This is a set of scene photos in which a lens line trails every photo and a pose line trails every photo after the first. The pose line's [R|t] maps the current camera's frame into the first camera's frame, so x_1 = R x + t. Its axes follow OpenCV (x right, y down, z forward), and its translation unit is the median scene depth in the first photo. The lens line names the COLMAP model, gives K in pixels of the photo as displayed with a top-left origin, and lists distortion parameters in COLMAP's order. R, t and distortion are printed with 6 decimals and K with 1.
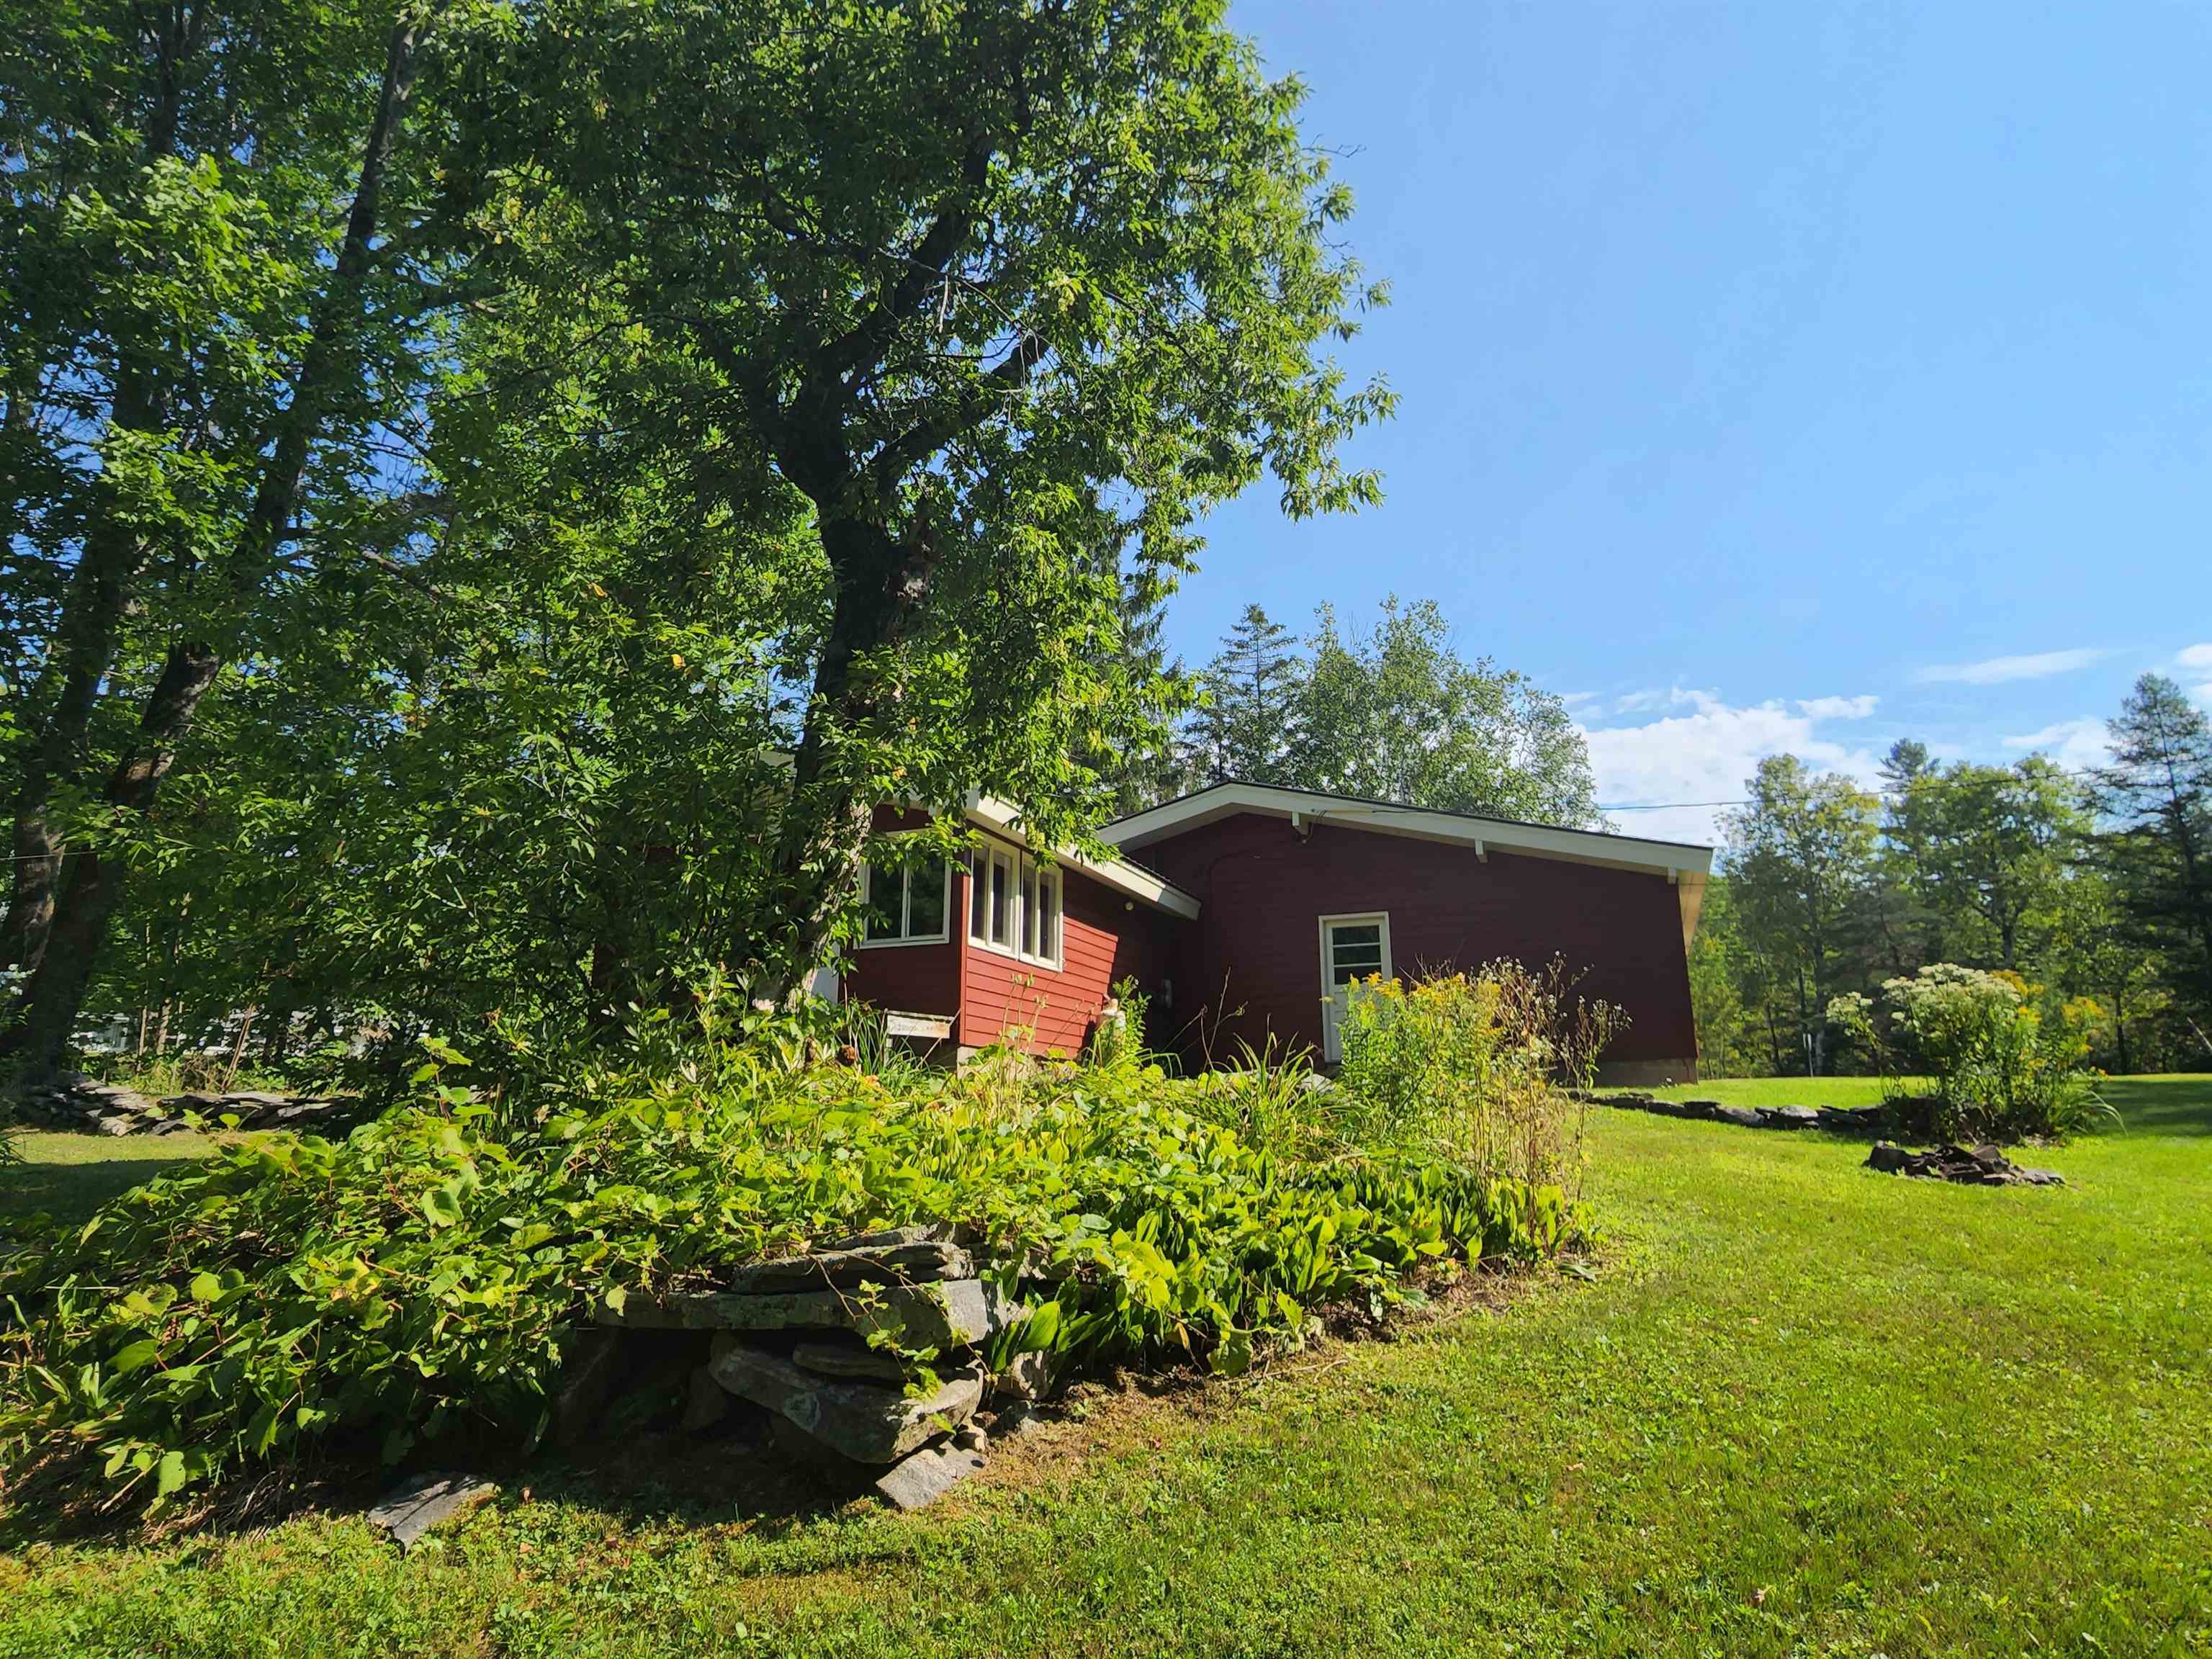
lens RADIAL K [[1288.6, 0, 1106.0], [0, 1288.6, 829.5], [0, 0, 1]] dist [-0.003956, 0.000531]
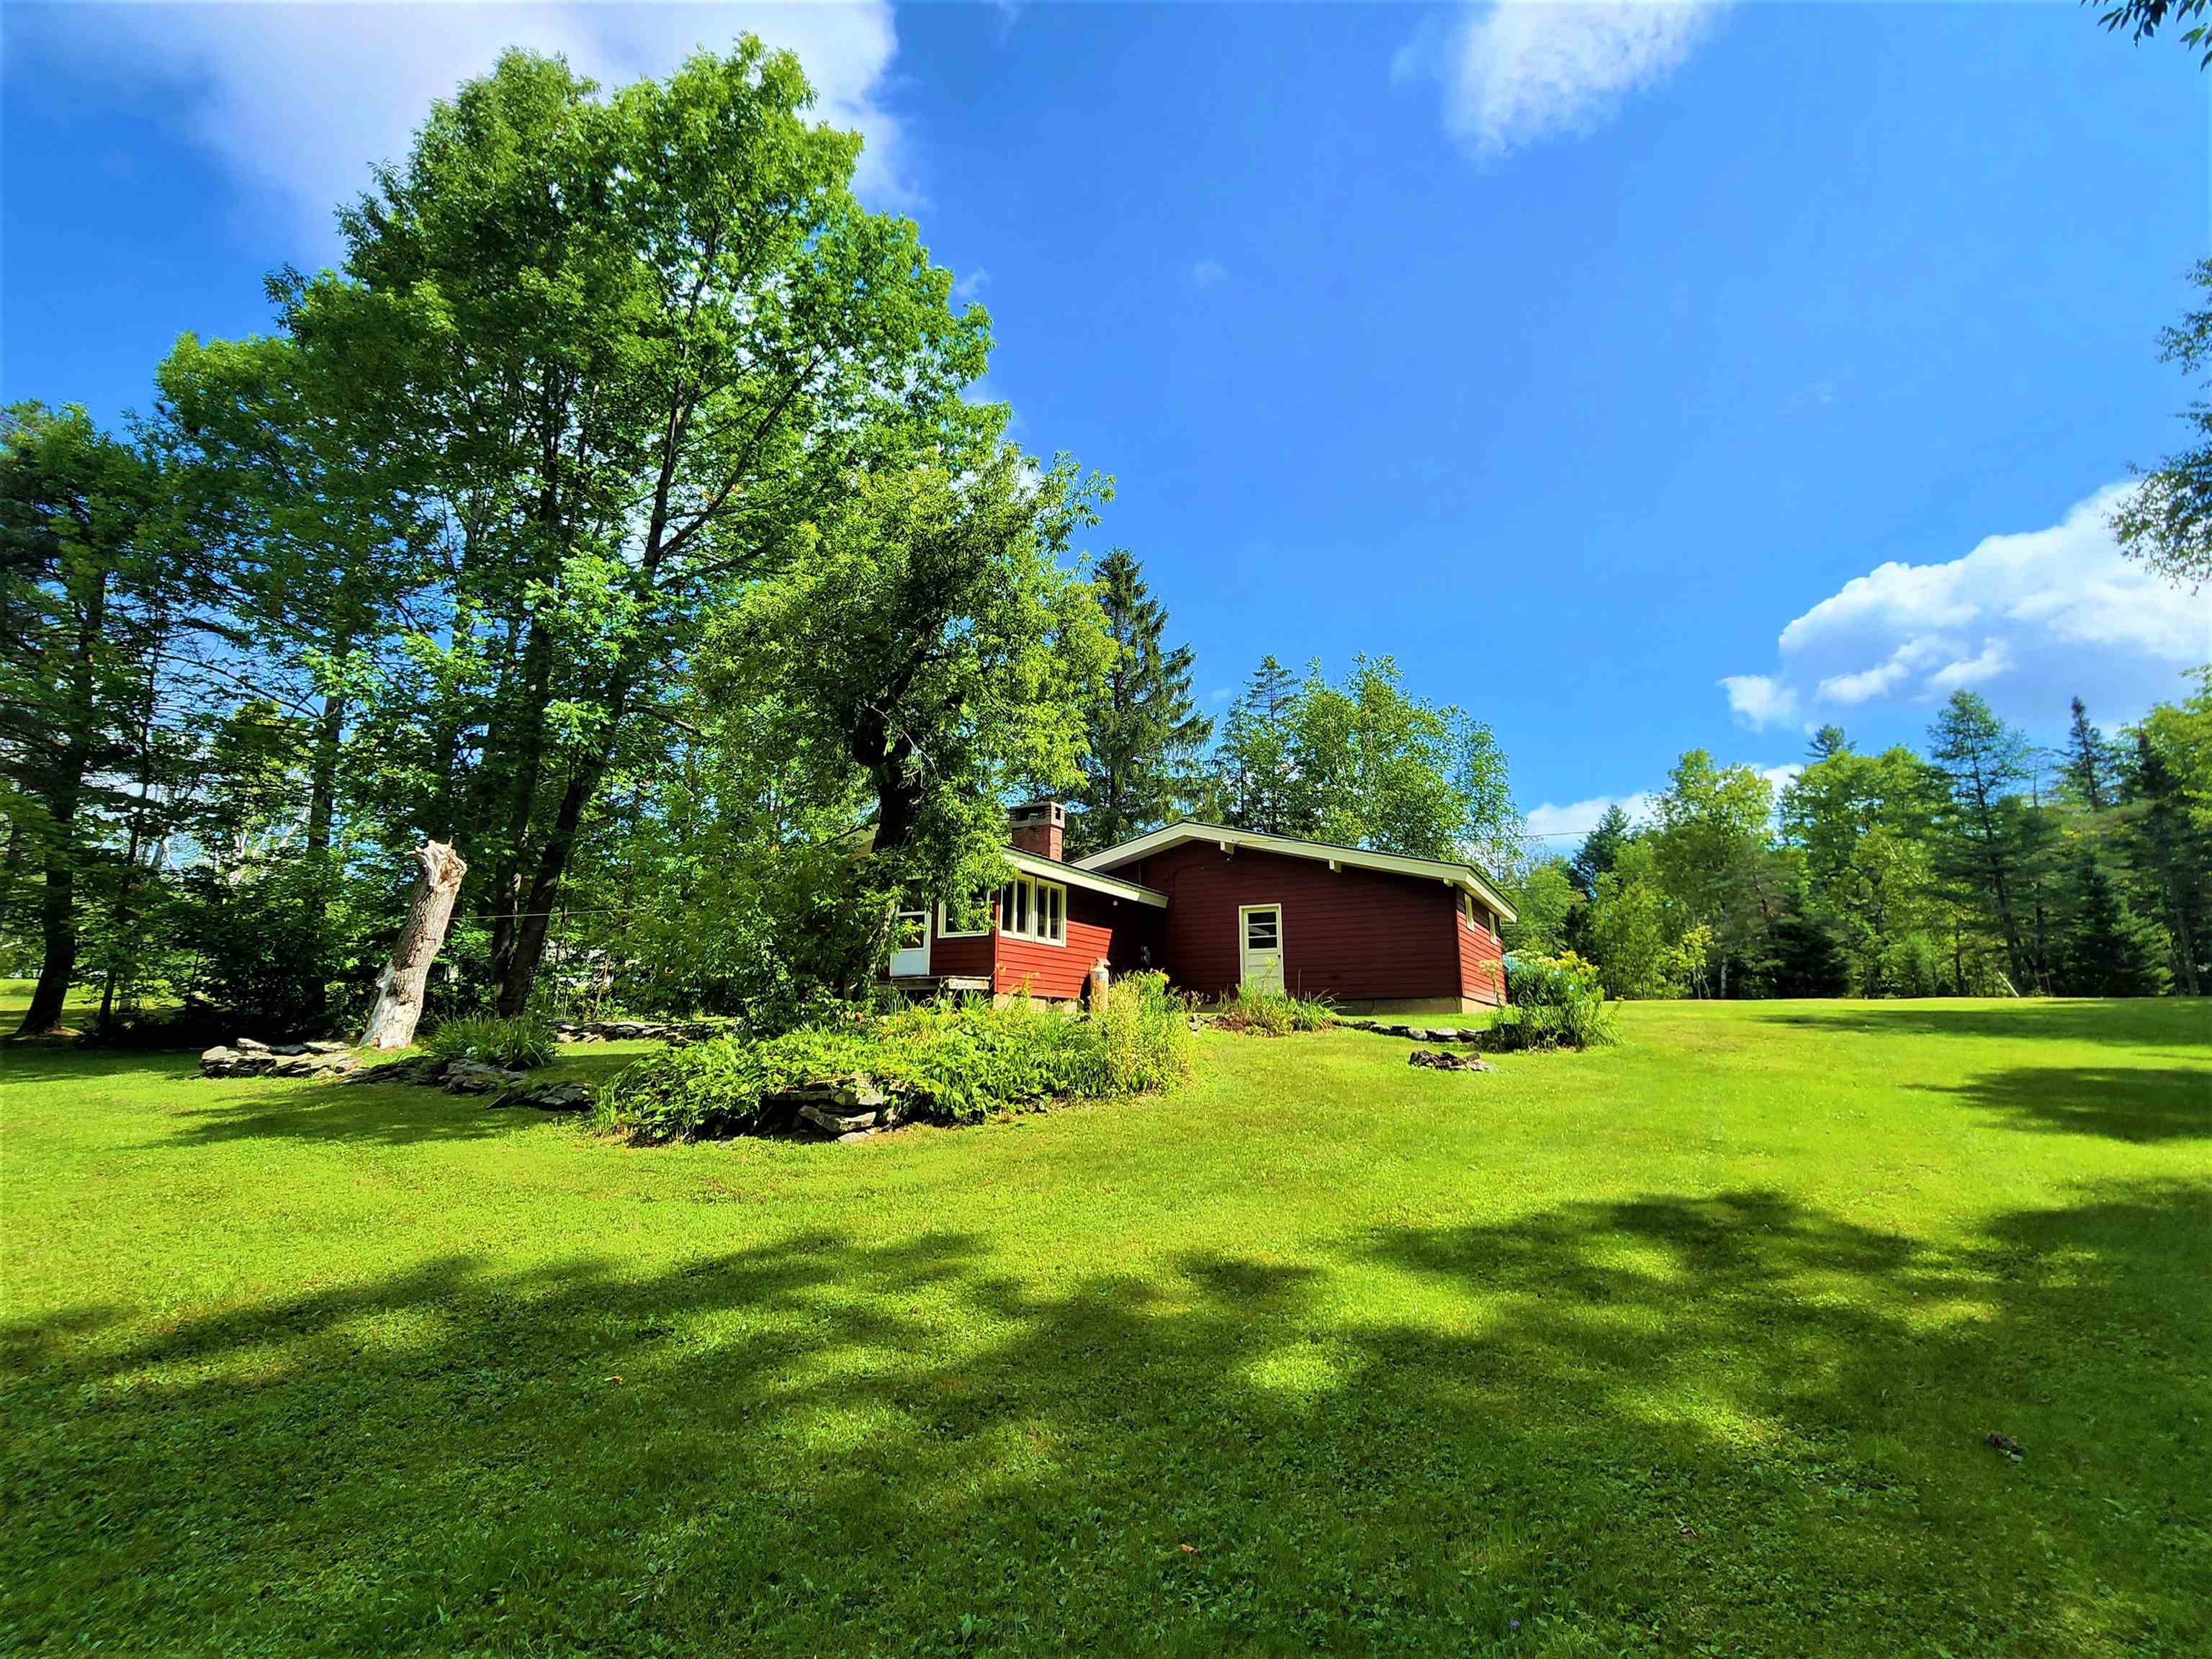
lens RADIAL K [[1044.6, 0, 1106.0], [0, 1044.6, 829.5], [0, 0, 1]] dist [-0.002662, 0.000828]
pose [[0.993622, -0.019679, -0.111036, 0.148865], [0.023490, 0.999175, 0.033124, -0.074700], [0.110292, -0.035521, 0.993264, -0.298483]]
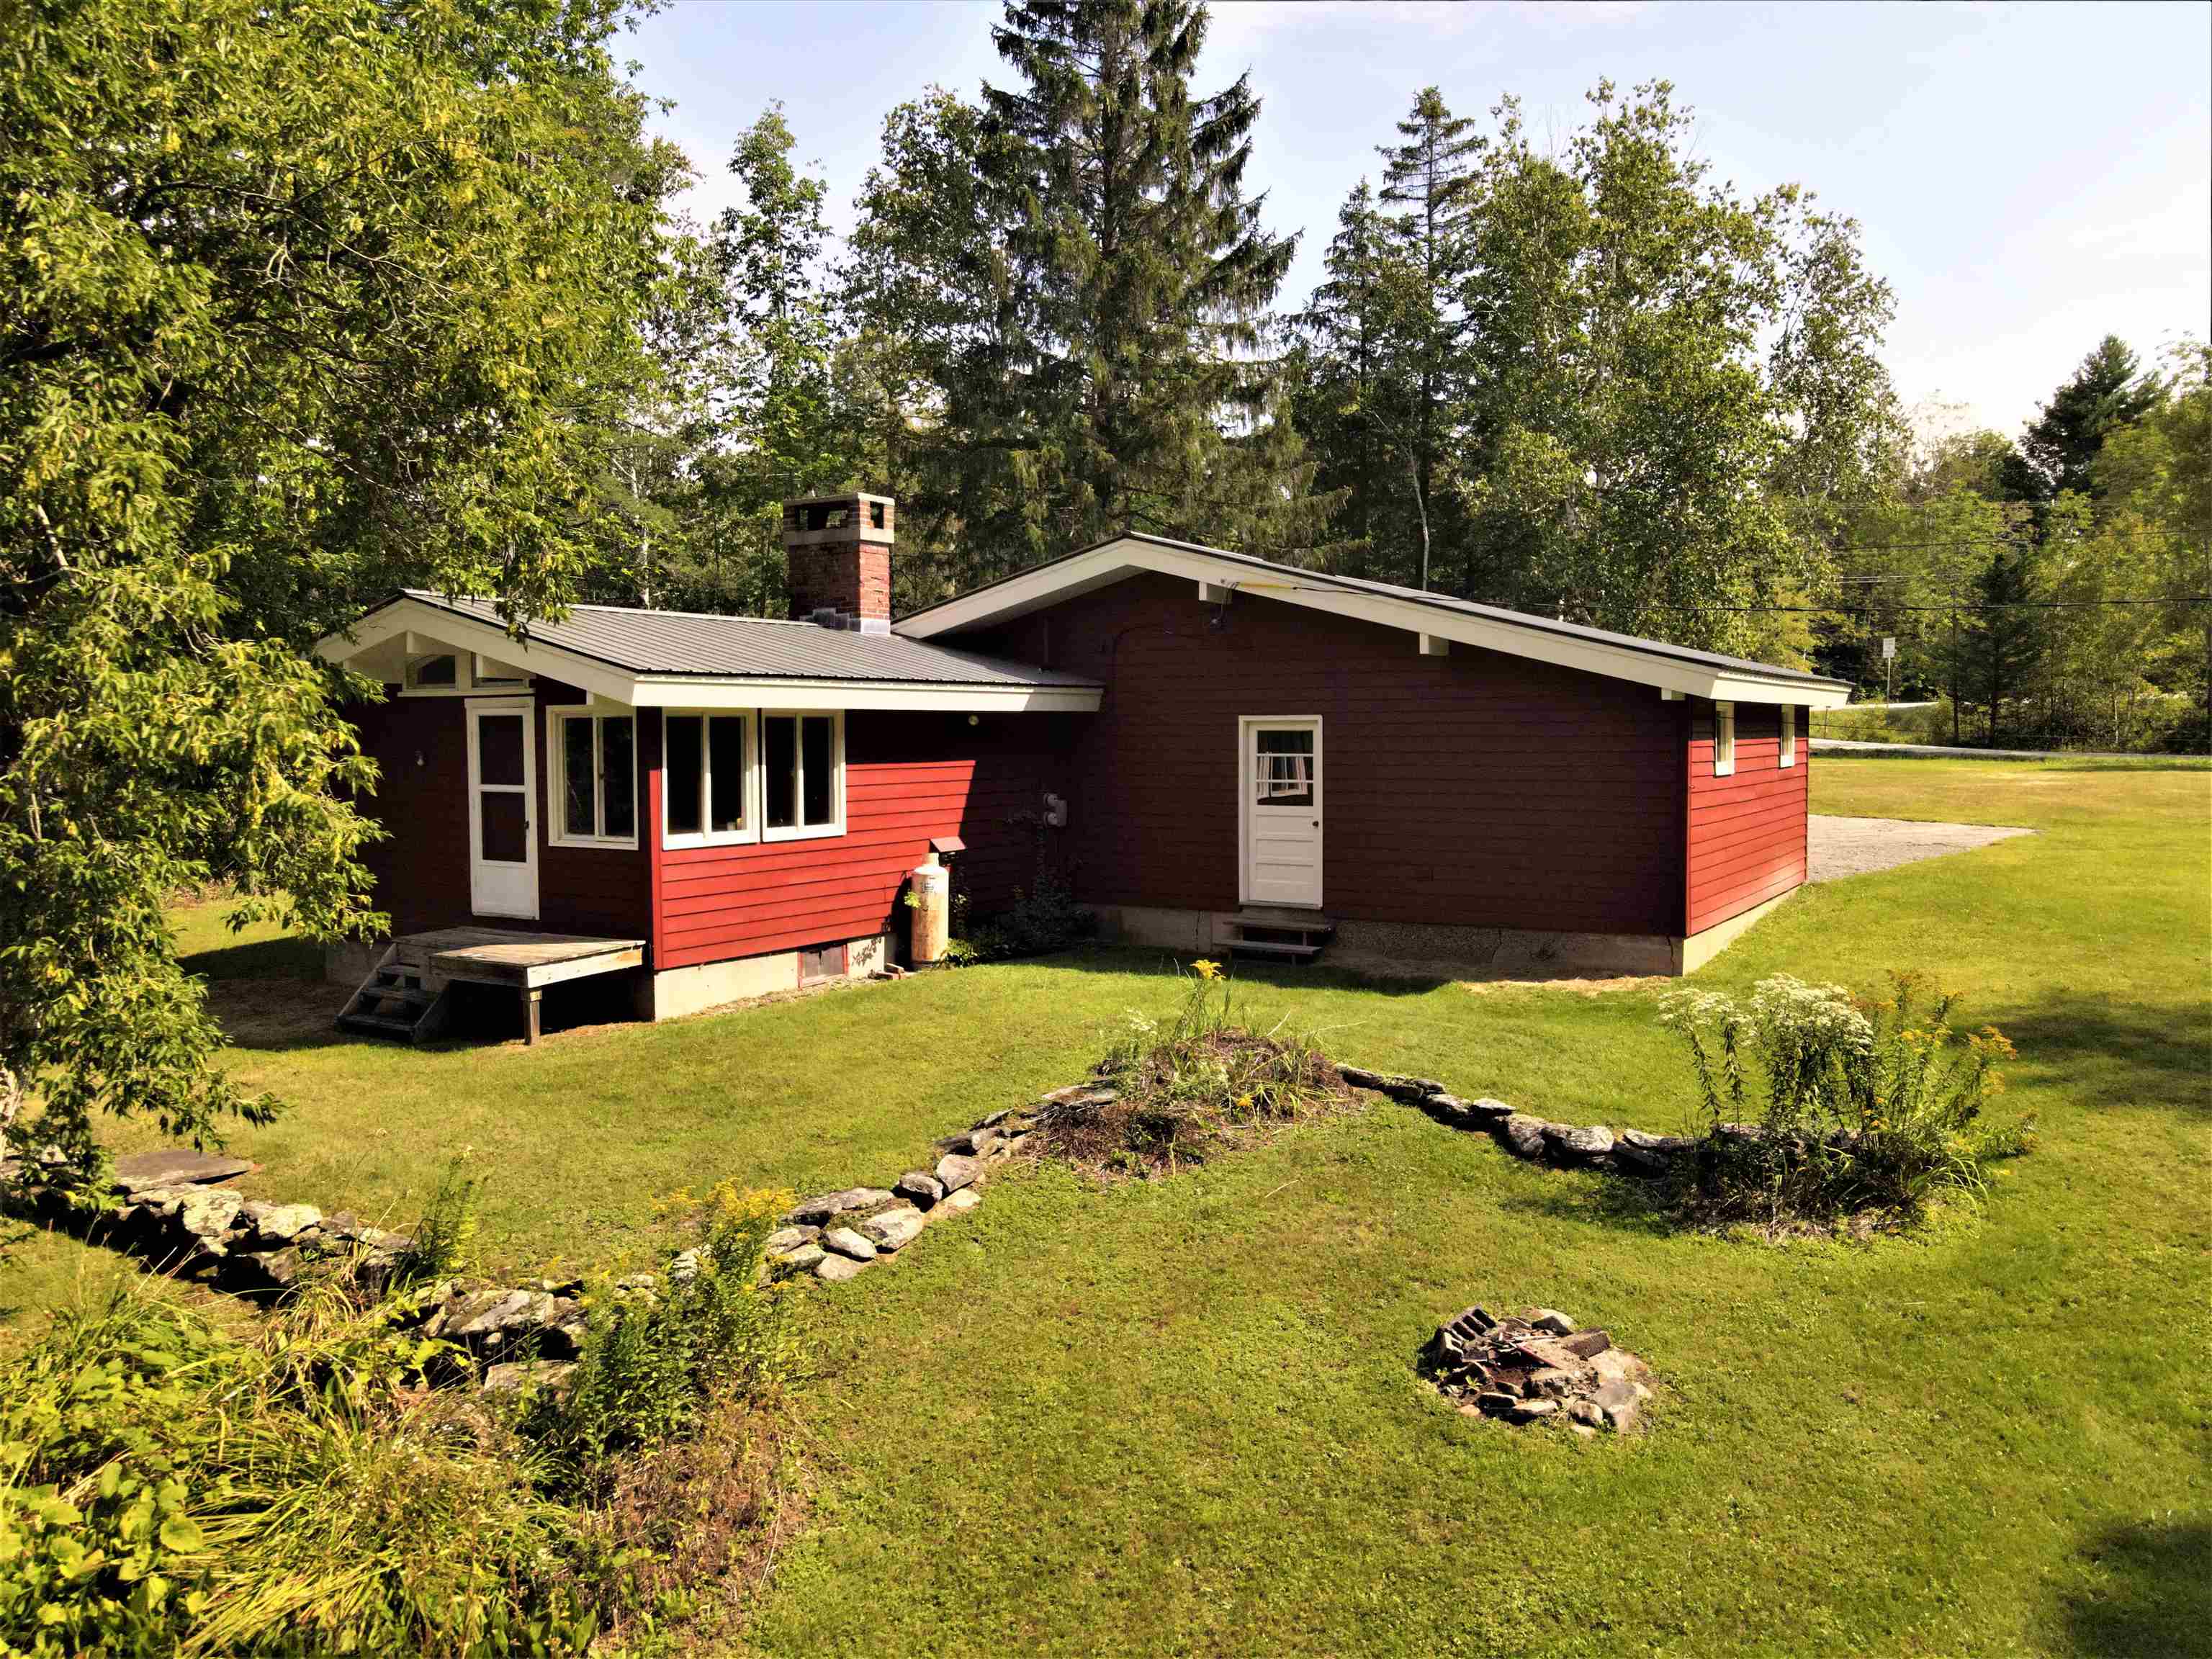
lens RADIAL K [[1641.3, 0, 1106.0], [0, 1641.3, 829.5], [0, 0, 1]] dist [0.006191, 0.004276]
pose [[0.981231, 0.005576, -0.192757, 0.279242], [0.053393, 0.952647, 0.299354, -0.166143], [0.185299, -0.304027, 0.934469, 0.057334]]
